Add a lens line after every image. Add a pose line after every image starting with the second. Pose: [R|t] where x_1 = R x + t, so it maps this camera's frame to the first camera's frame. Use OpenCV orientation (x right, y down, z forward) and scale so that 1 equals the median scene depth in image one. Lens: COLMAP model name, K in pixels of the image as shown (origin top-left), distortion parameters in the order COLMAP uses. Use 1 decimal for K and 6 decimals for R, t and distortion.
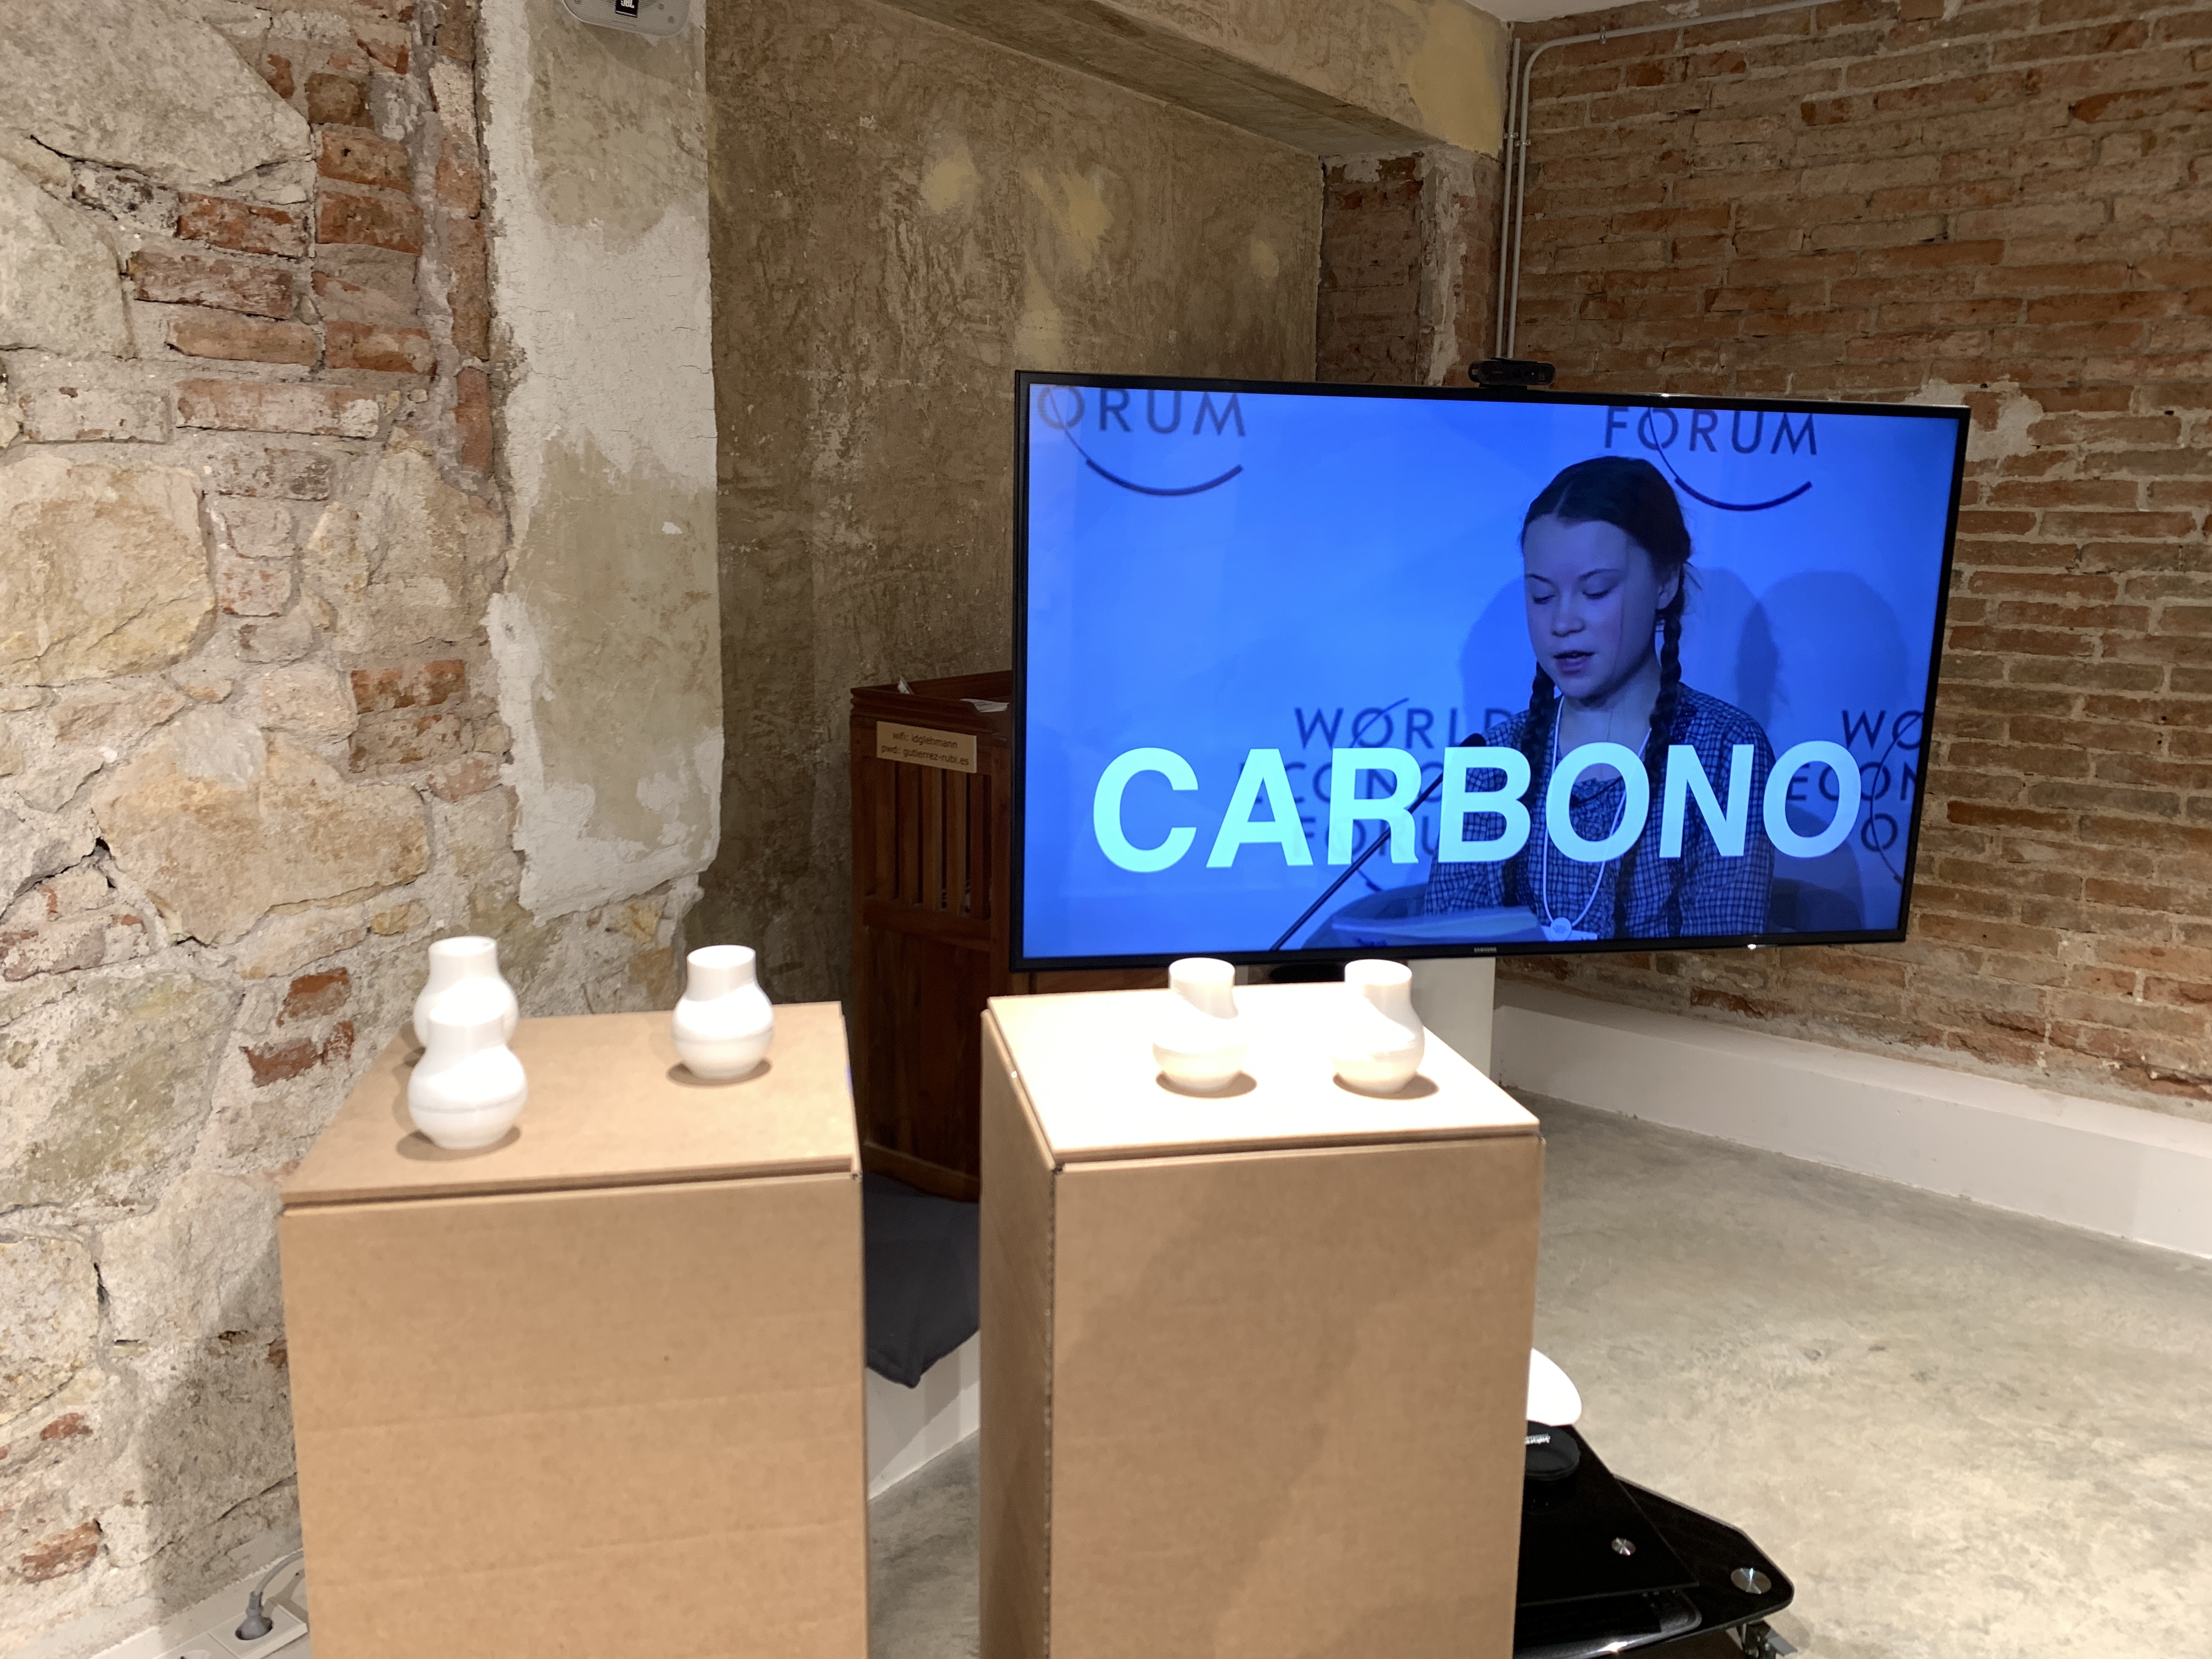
lens RADIAL K [[1645.4, 0, 1106.6], [0, 1645.4, 793.9], [0, 0, 1]] dist [0.012634, 0.000729]
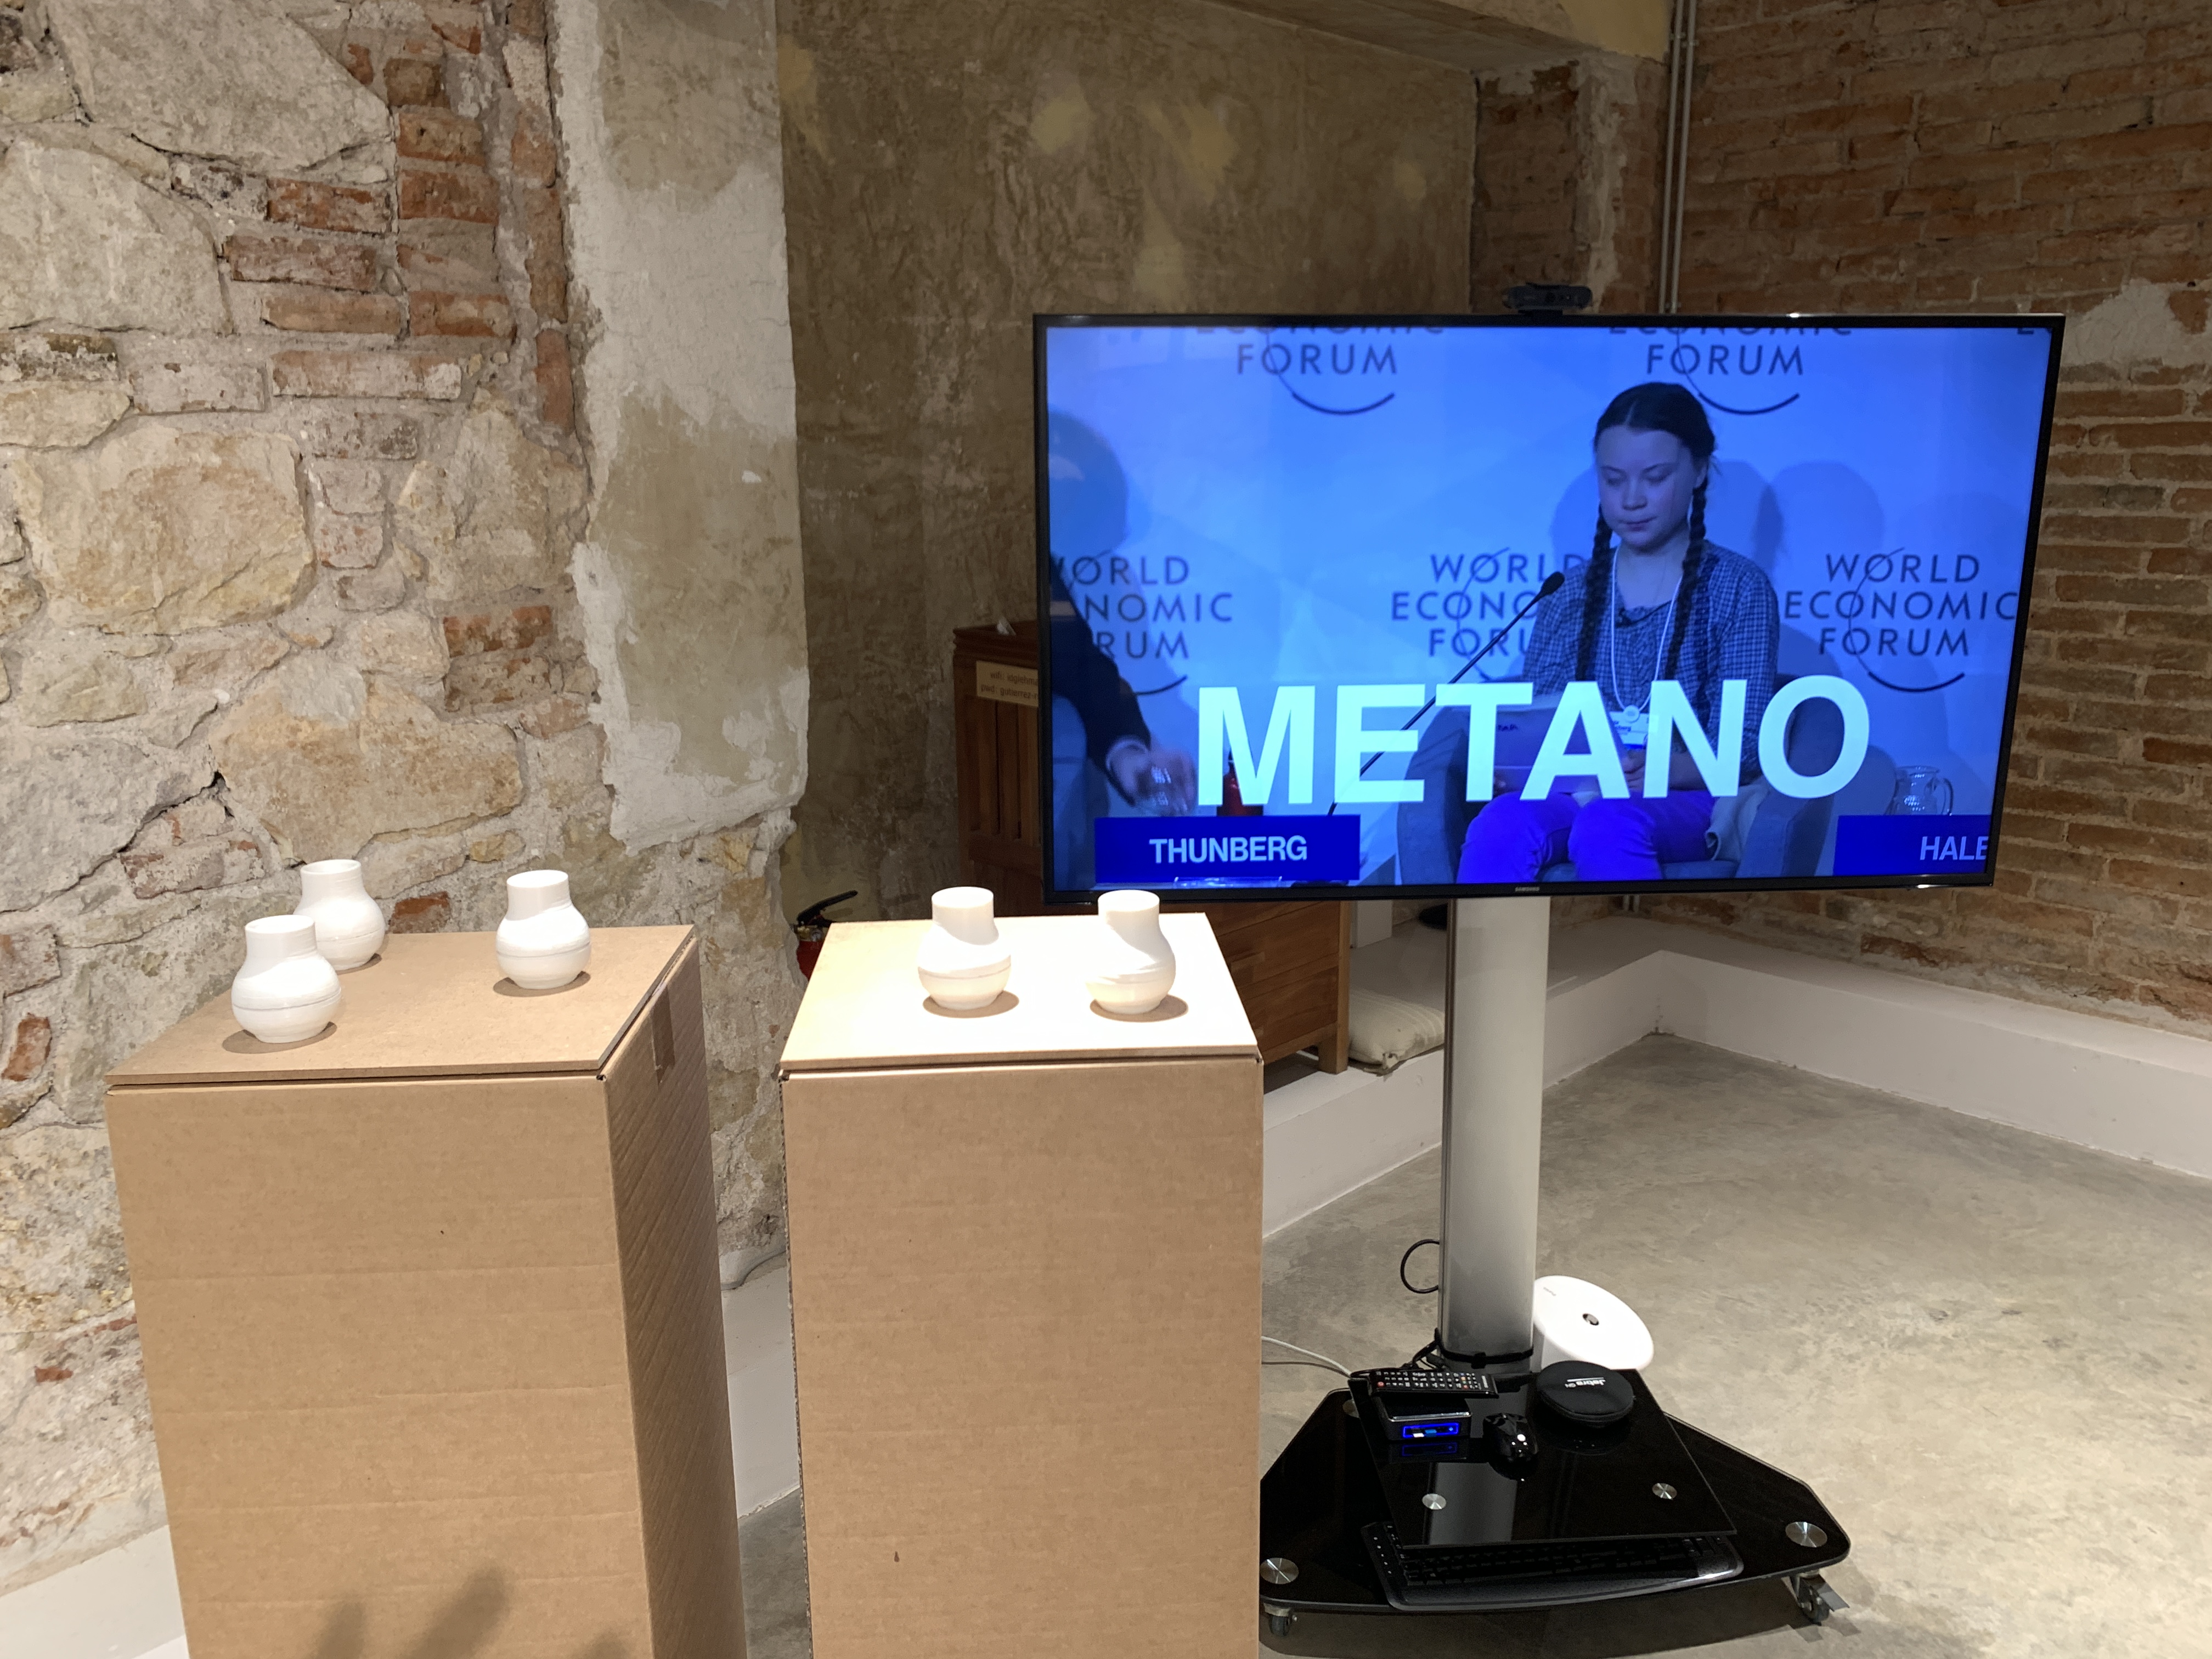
lens RADIAL K [[1656.3, 0, 1109.8], [0, 1656.3, 794.6], [0, 0, 1]] dist [0.008174, 0.002383]
pose [[0.989898, 0.004275, -0.141717, 0.116869], [0.001105, 0.999282, 0.037861, 0.000470], [0.141777, -0.037635, 0.989183, -0.014921]]
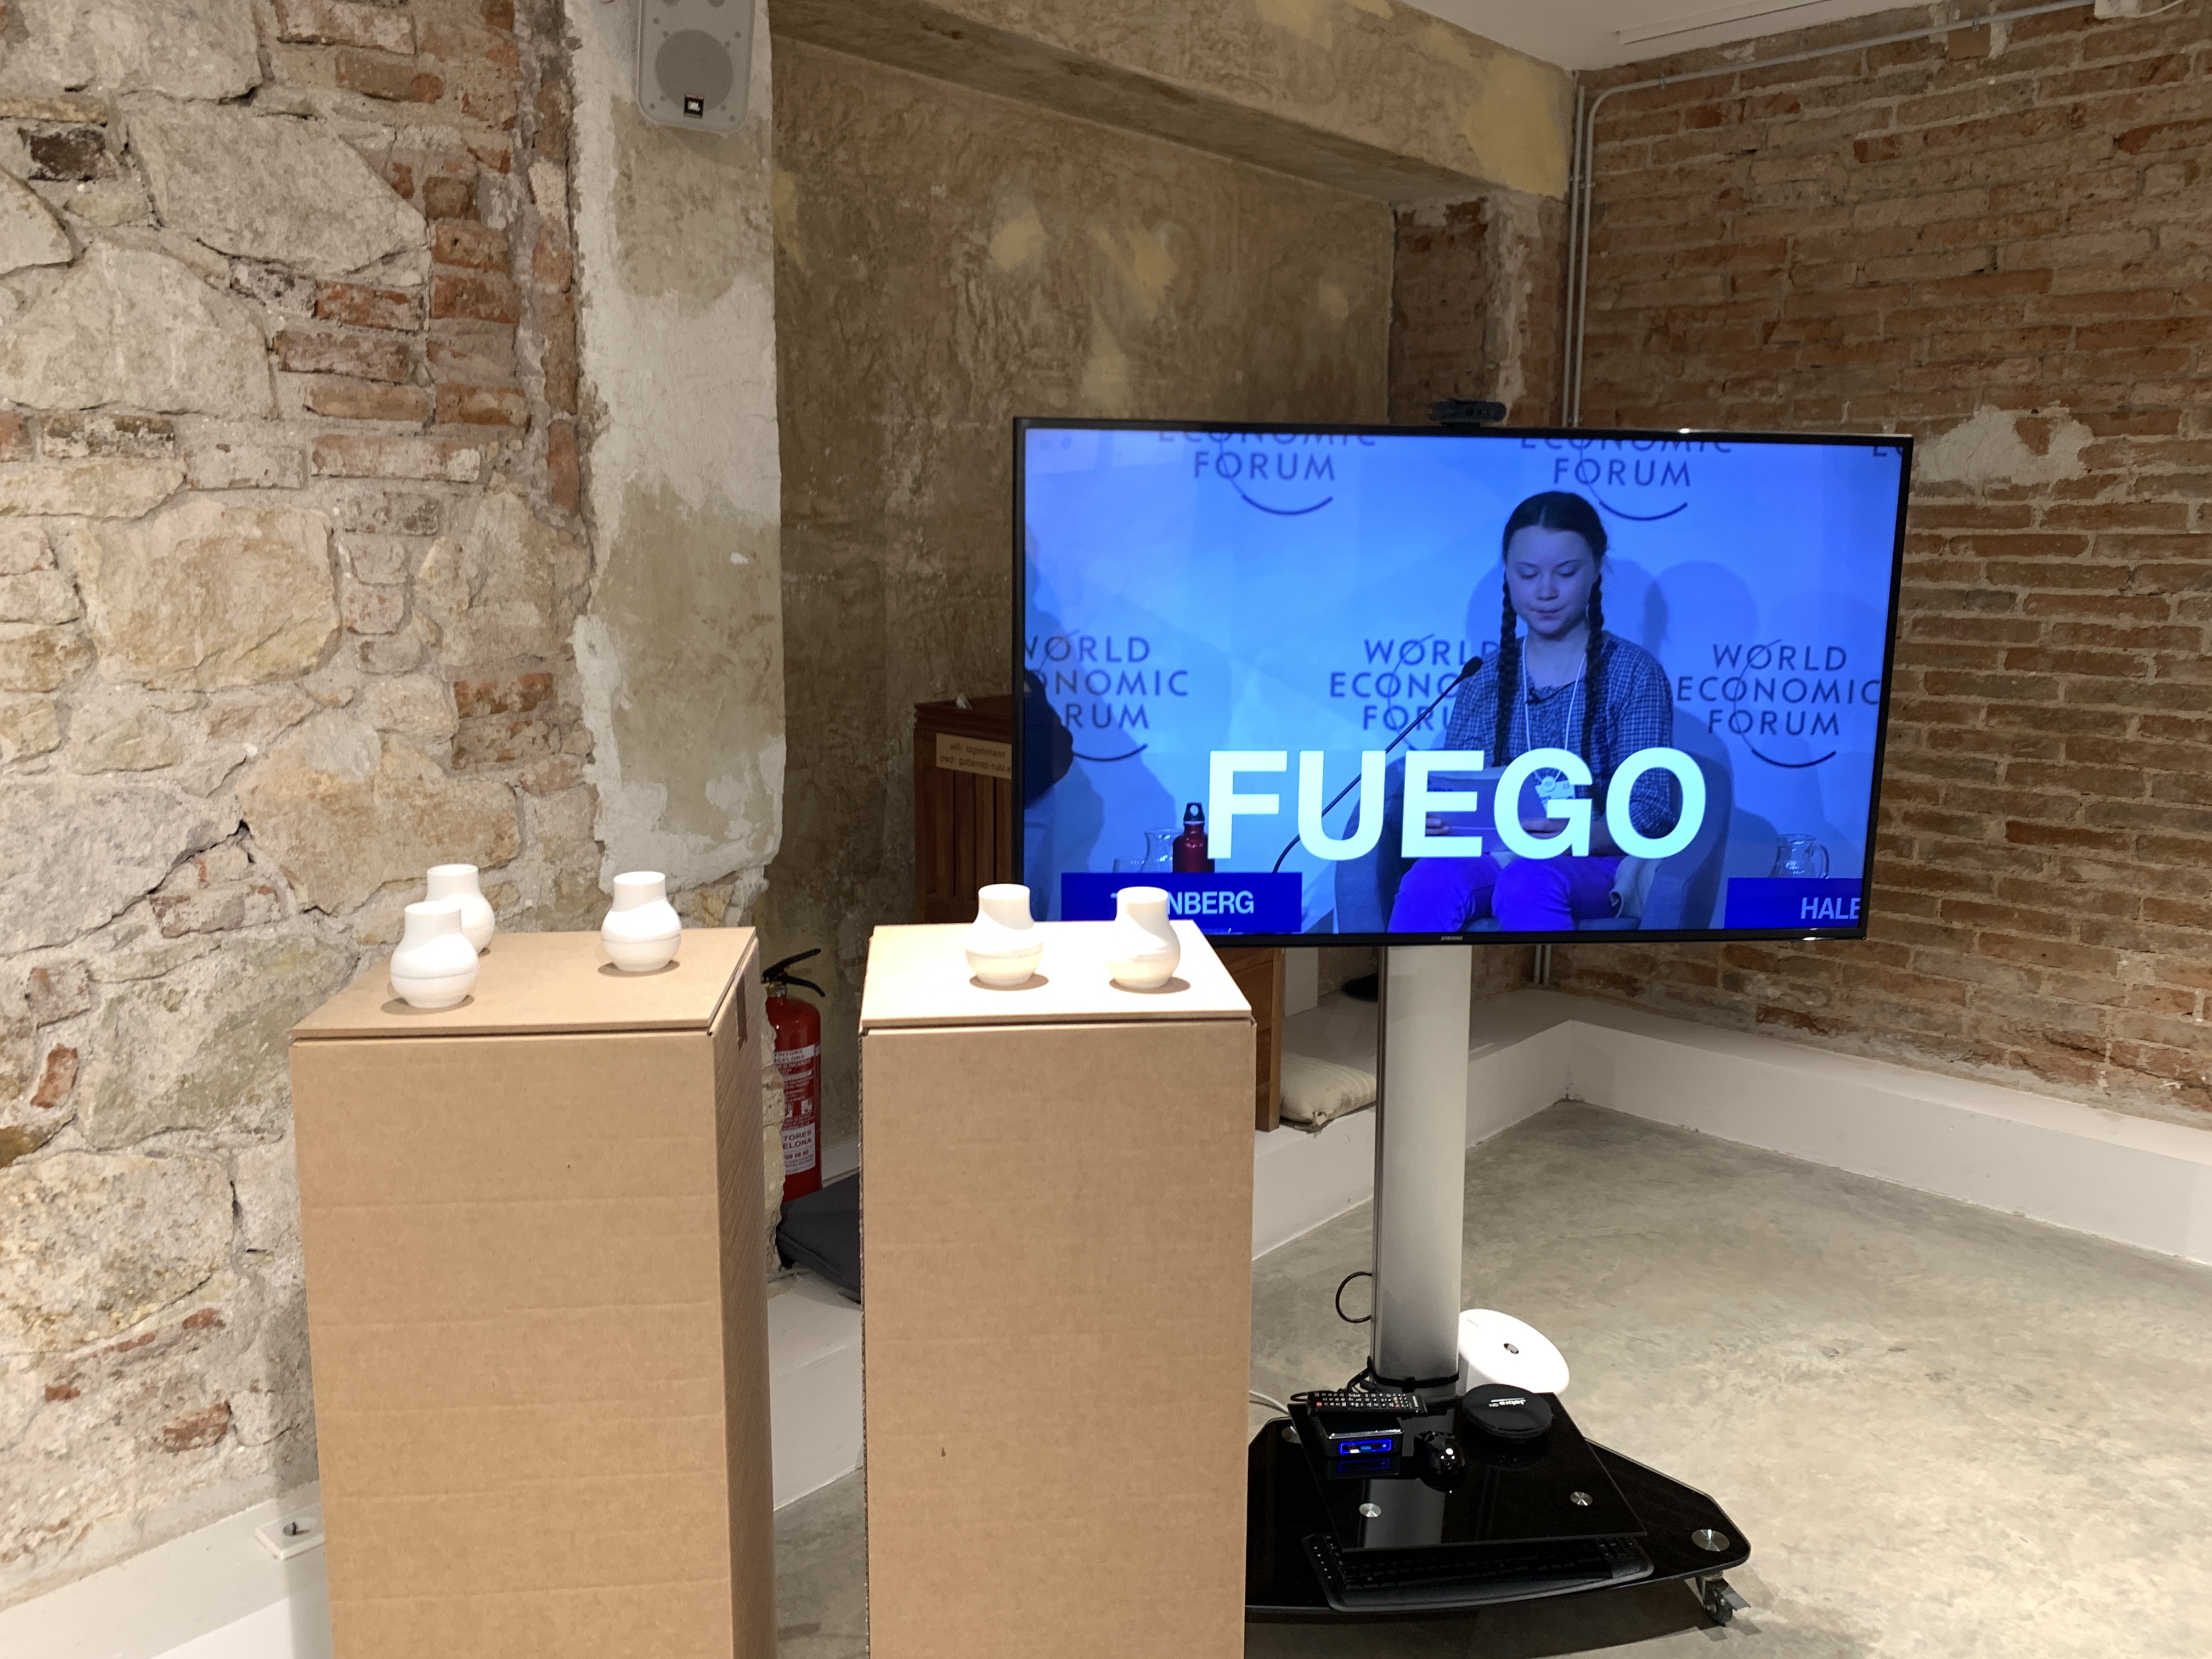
lens RADIAL K [[1649.0, 0, 1104.6], [0, 1649.0, 780.4], [0, 0, 1]] dist [0.006205, 0.007304]
pose [[0.995505, 0.005519, -0.094551, 0.098956], [-0.008153, 0.999589, -0.027497, 0.021180], [0.094360, 0.028144, 0.995140, -0.102290]]
